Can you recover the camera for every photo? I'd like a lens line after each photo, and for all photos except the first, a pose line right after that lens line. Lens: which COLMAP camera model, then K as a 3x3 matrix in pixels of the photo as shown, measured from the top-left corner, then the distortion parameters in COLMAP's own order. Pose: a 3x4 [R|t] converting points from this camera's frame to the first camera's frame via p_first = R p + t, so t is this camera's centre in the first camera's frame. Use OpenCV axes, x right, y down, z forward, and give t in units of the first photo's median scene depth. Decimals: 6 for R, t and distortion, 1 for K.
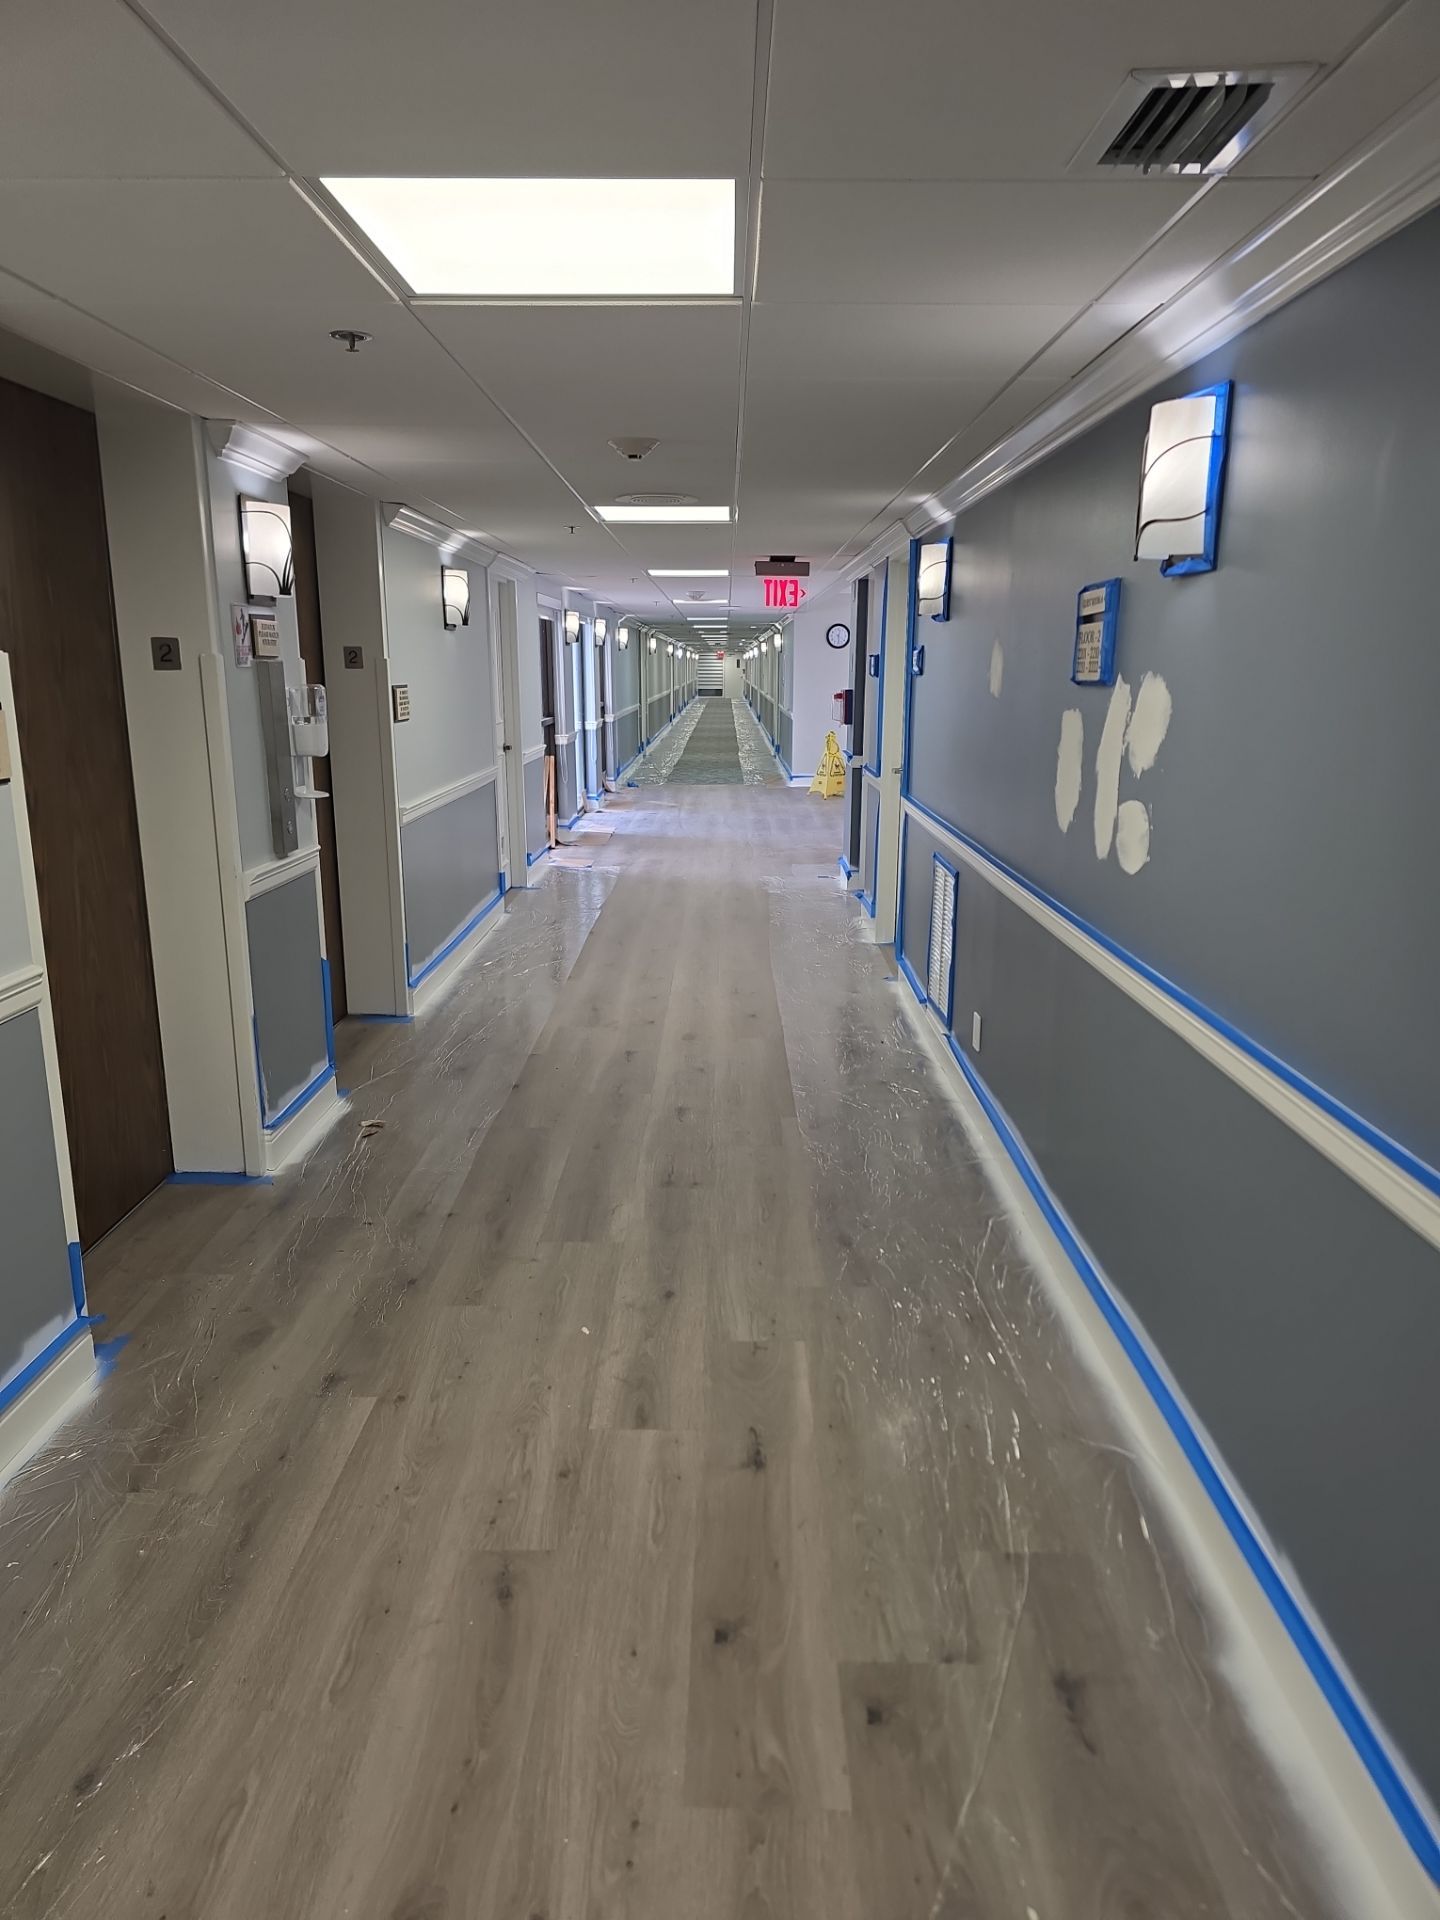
lens RADIAL K [[1304.6, 0, 712.3], [0, 1304.6, 971.4], [0, 0, 1]] dist [0.058131, -0.044320]
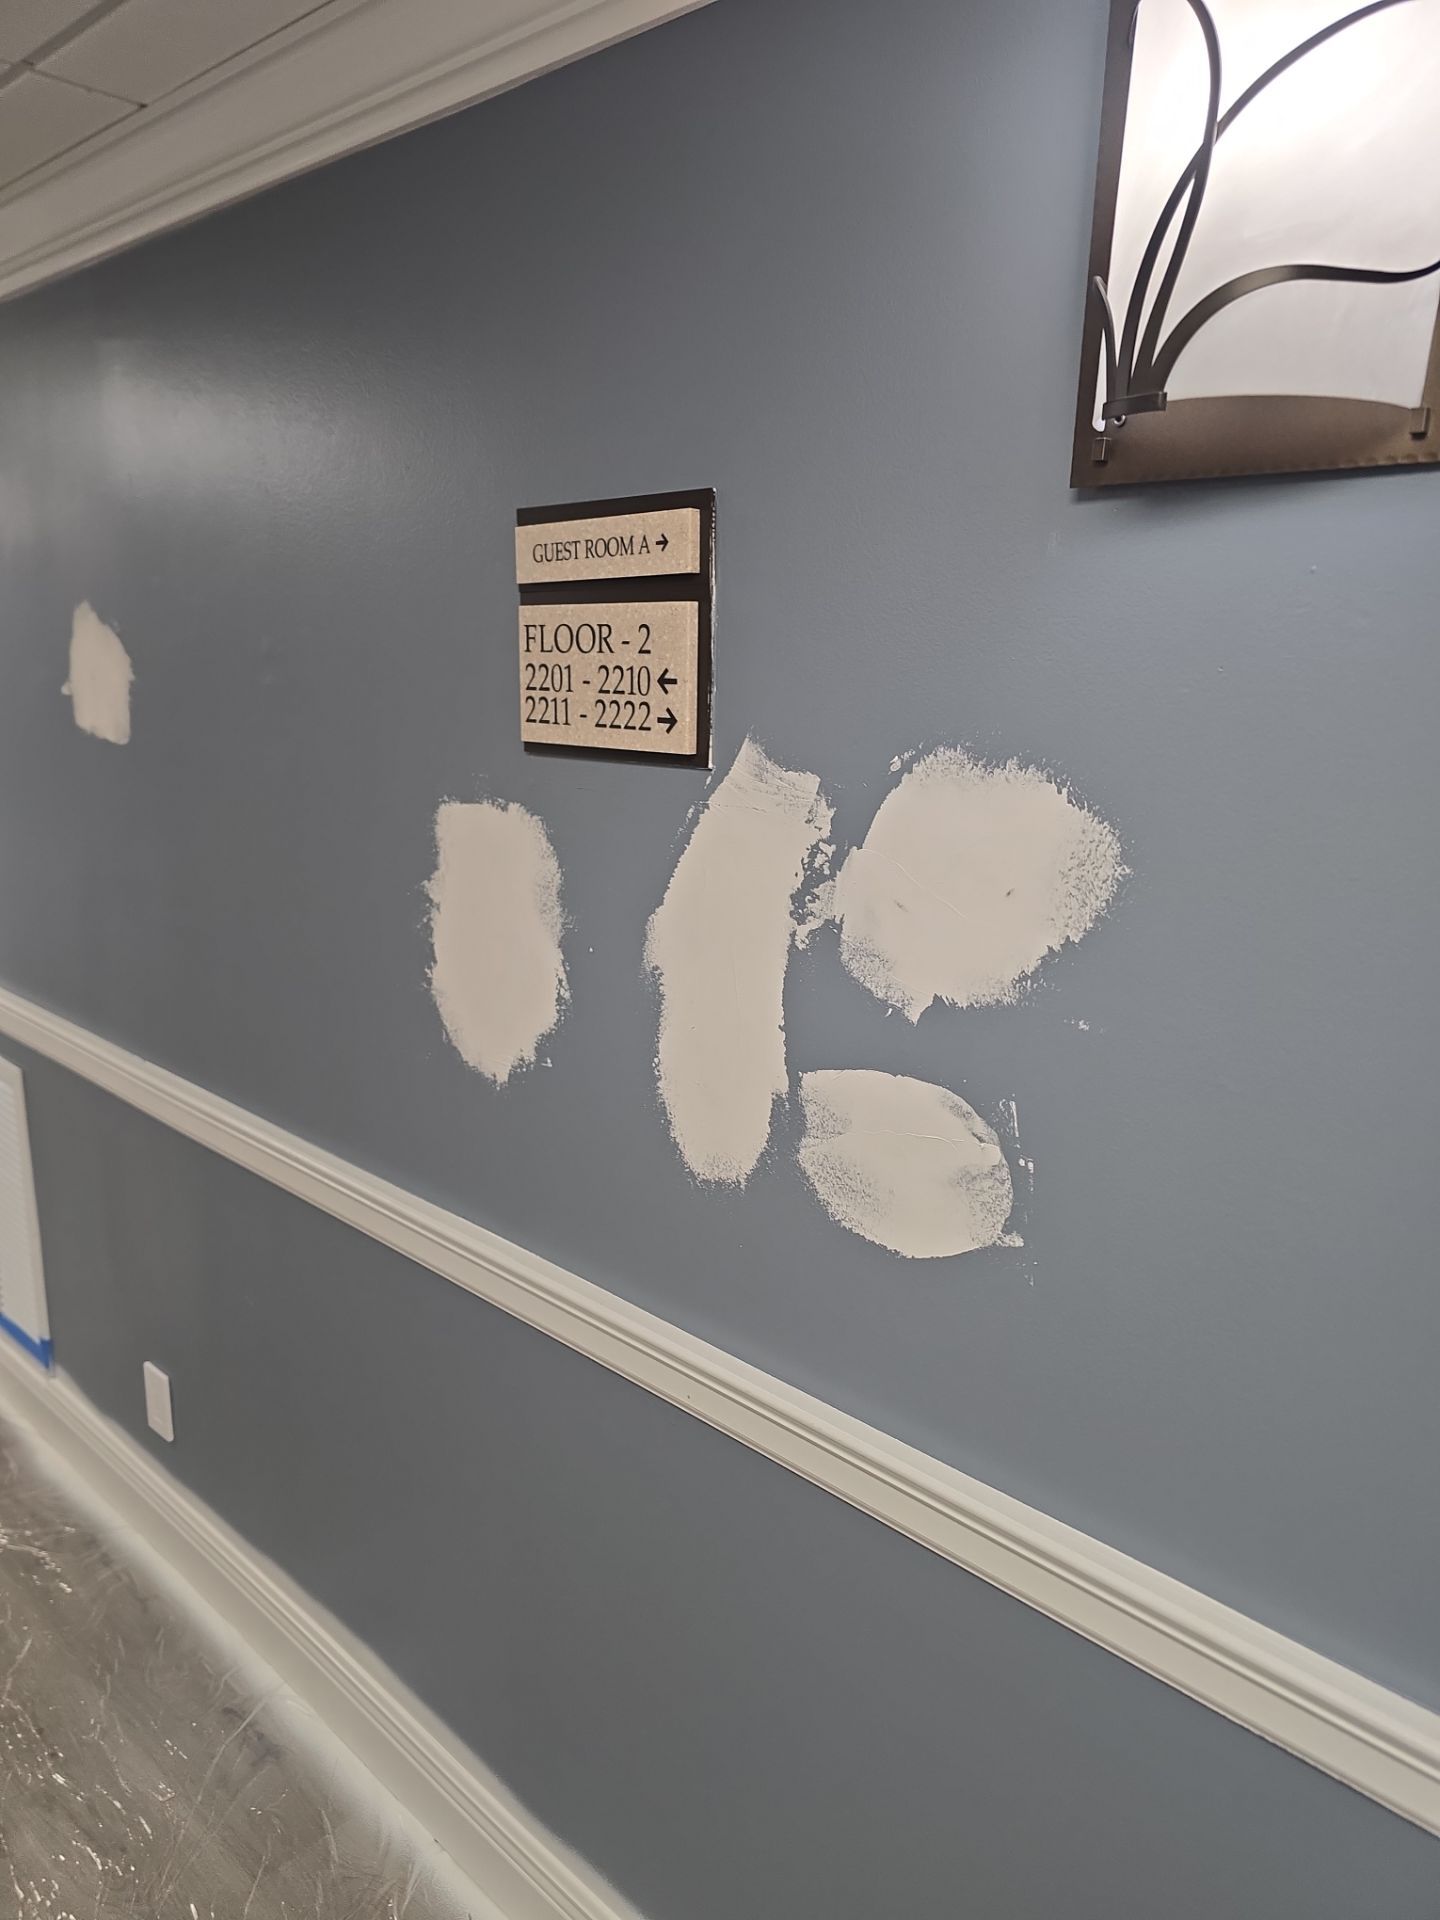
lens RADIAL K [[1310.7, 0, 738.2], [0, 1310.7, 951.9], [0, 0, 1]] dist [0.050054, -0.044385]
pose [[0.670114, -0.154719, 0.725954, 0.008929], [0.150964, 0.986001, 0.070790, -0.118801], [-0.726745, 0.062155, 0.684090, 0.455800]]
